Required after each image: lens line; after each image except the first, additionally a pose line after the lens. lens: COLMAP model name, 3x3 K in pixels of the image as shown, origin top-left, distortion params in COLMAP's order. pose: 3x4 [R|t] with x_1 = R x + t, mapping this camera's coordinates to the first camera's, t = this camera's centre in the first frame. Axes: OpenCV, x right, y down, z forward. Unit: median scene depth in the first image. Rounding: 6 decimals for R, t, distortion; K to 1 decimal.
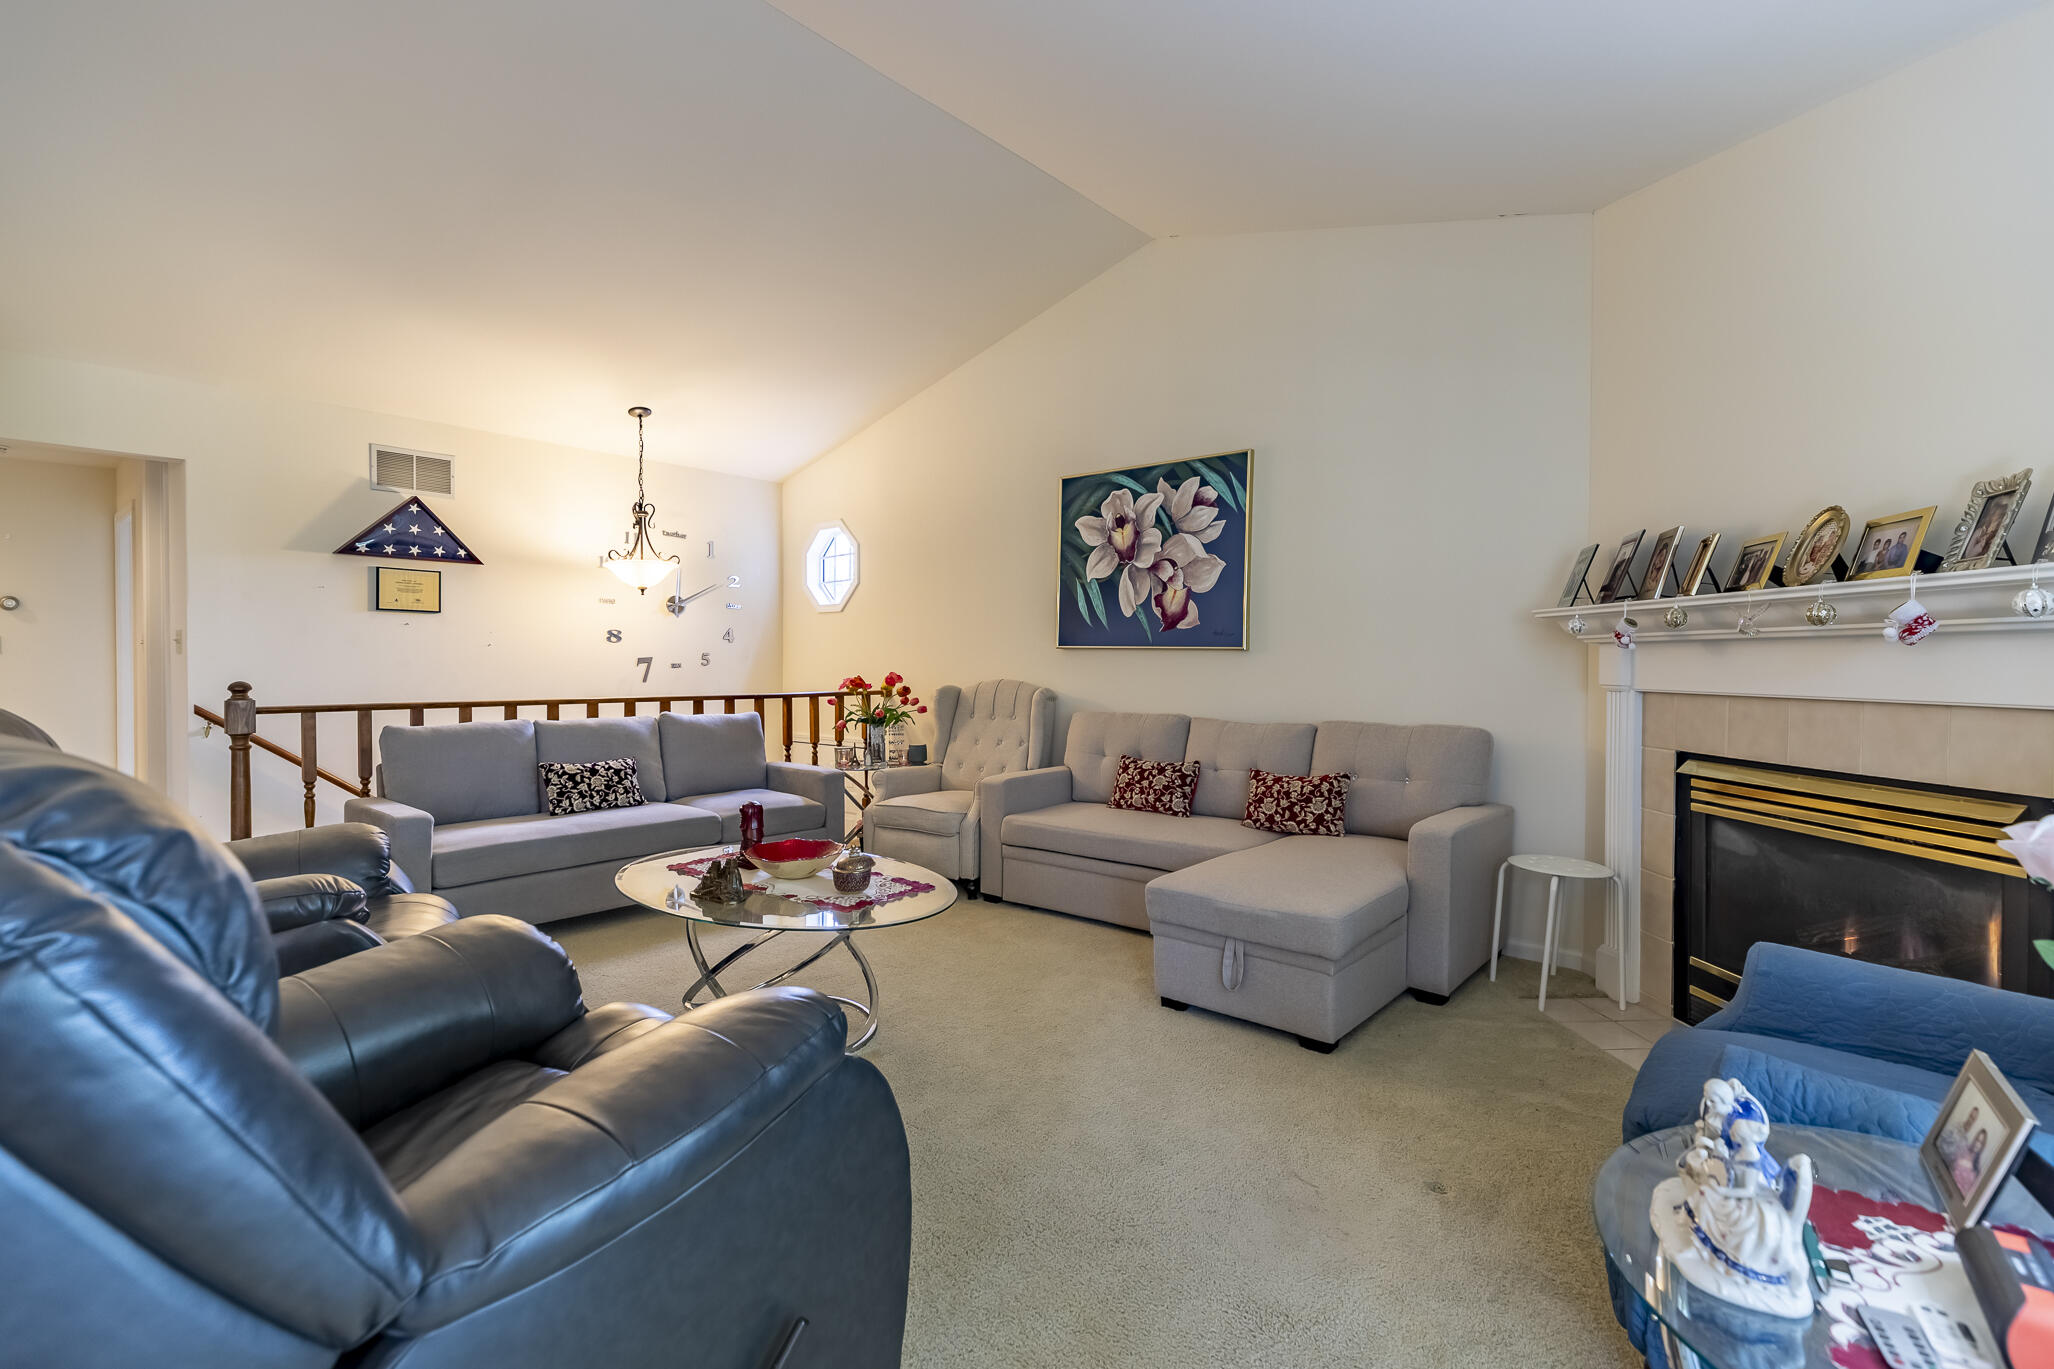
lens RADIAL K [[914.4, 0, 1013.8], [0, 914.4, 677.3], [0, 0, 1]] dist [0.002452, 0.000372]
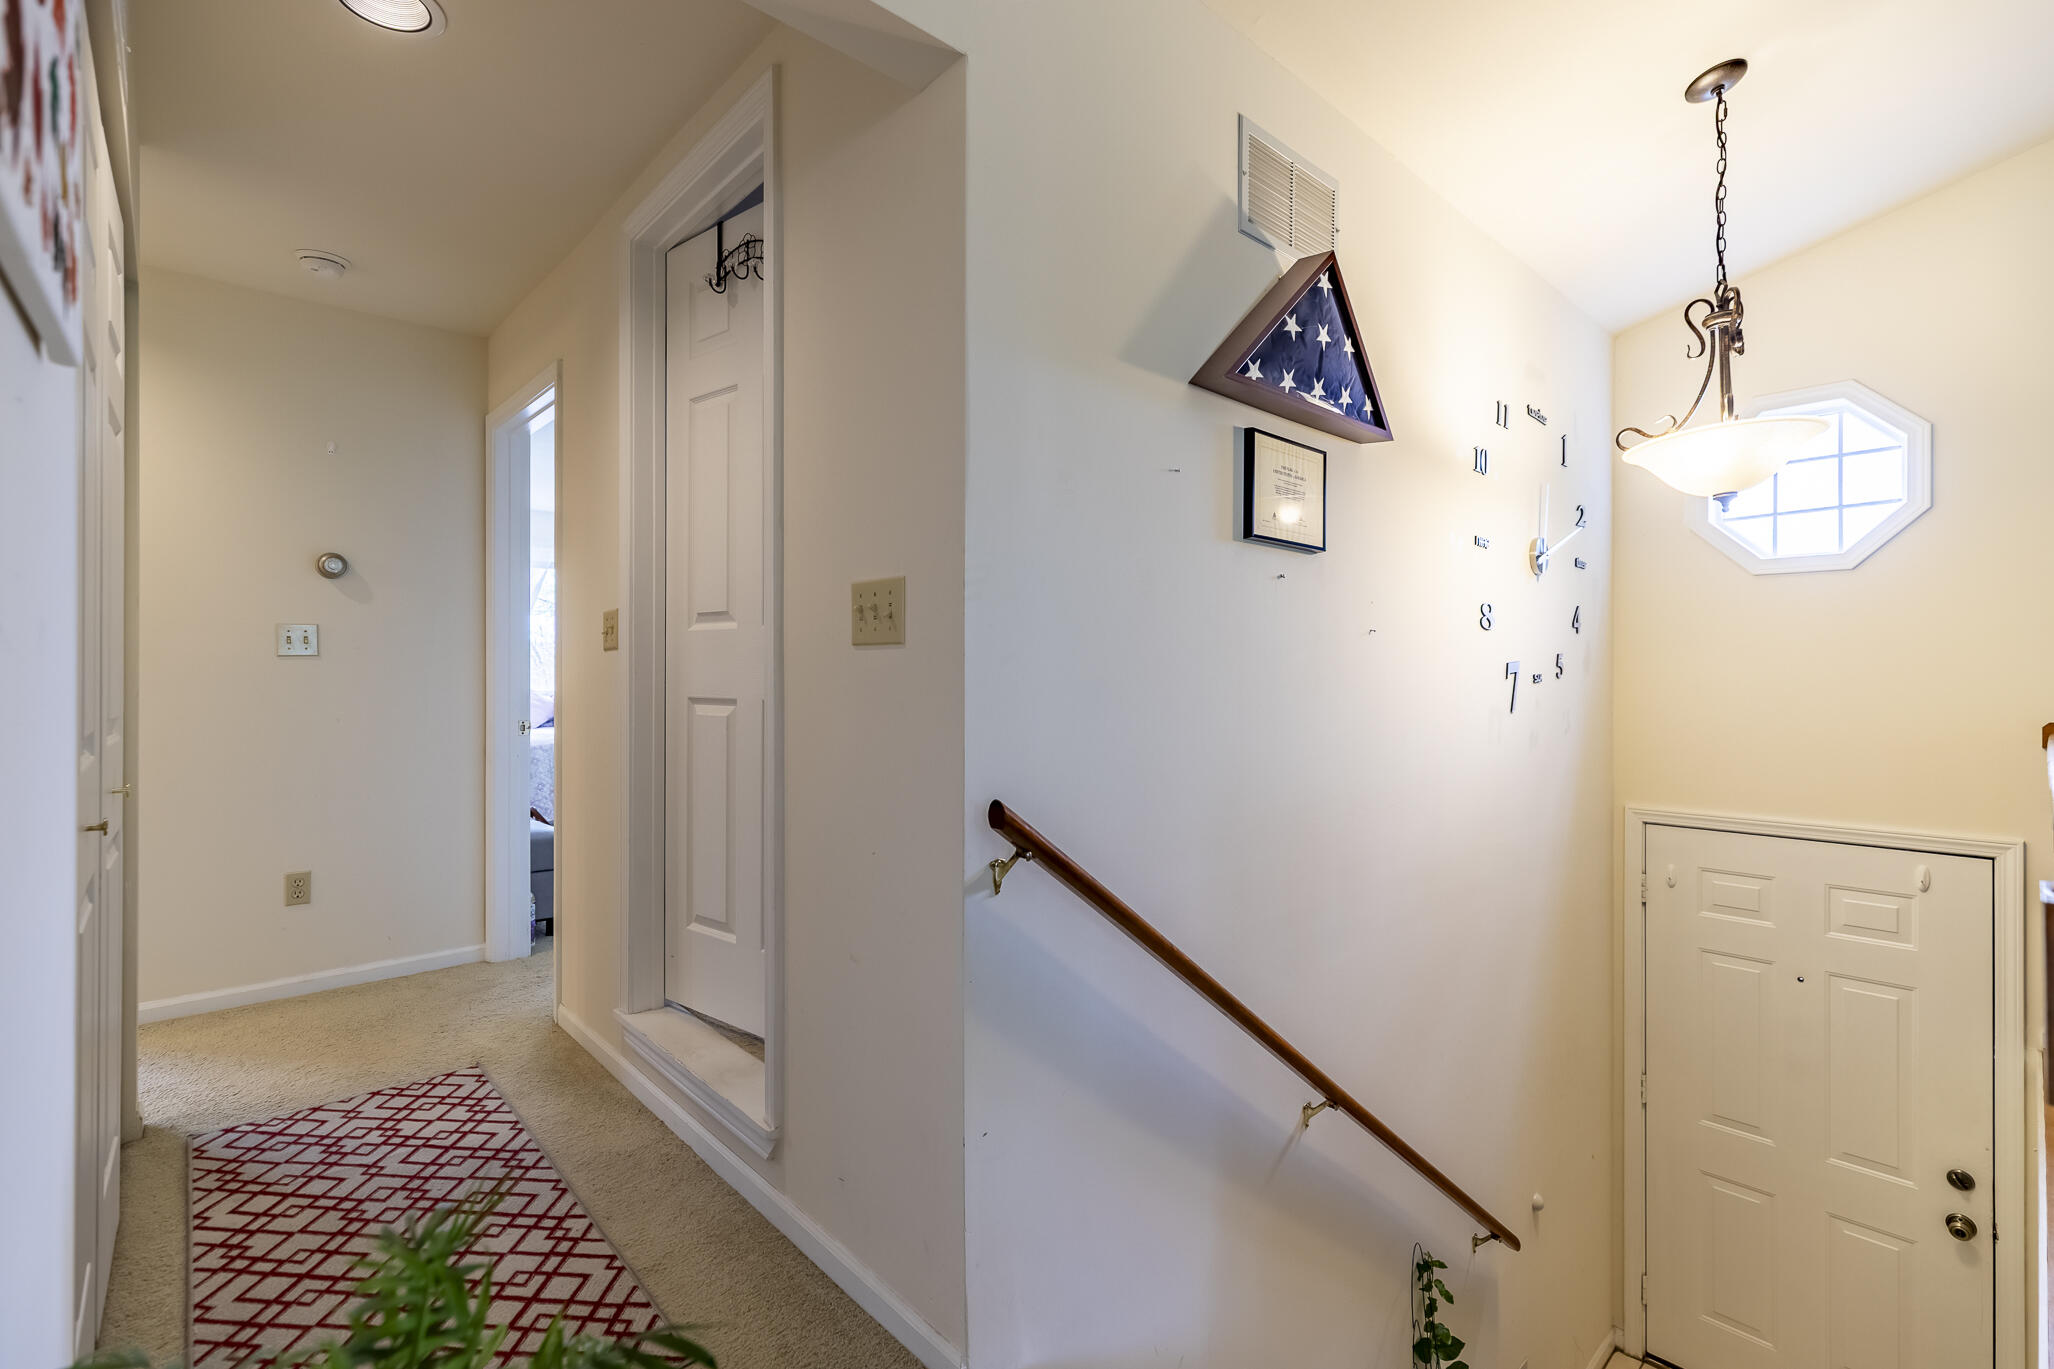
lens RADIAL K [[914.4, 0, 1016.4], [0, 914.4, 687.8], [0, 0, 1]] dist [0.002452, 0.000372]
pose [[0.994228, 0.000821, -0.107284, -0.754812], [-0.001309, 0.999989, -0.004483, -0.007210], [0.107279, 0.004597, 0.994218, 0.599813]]
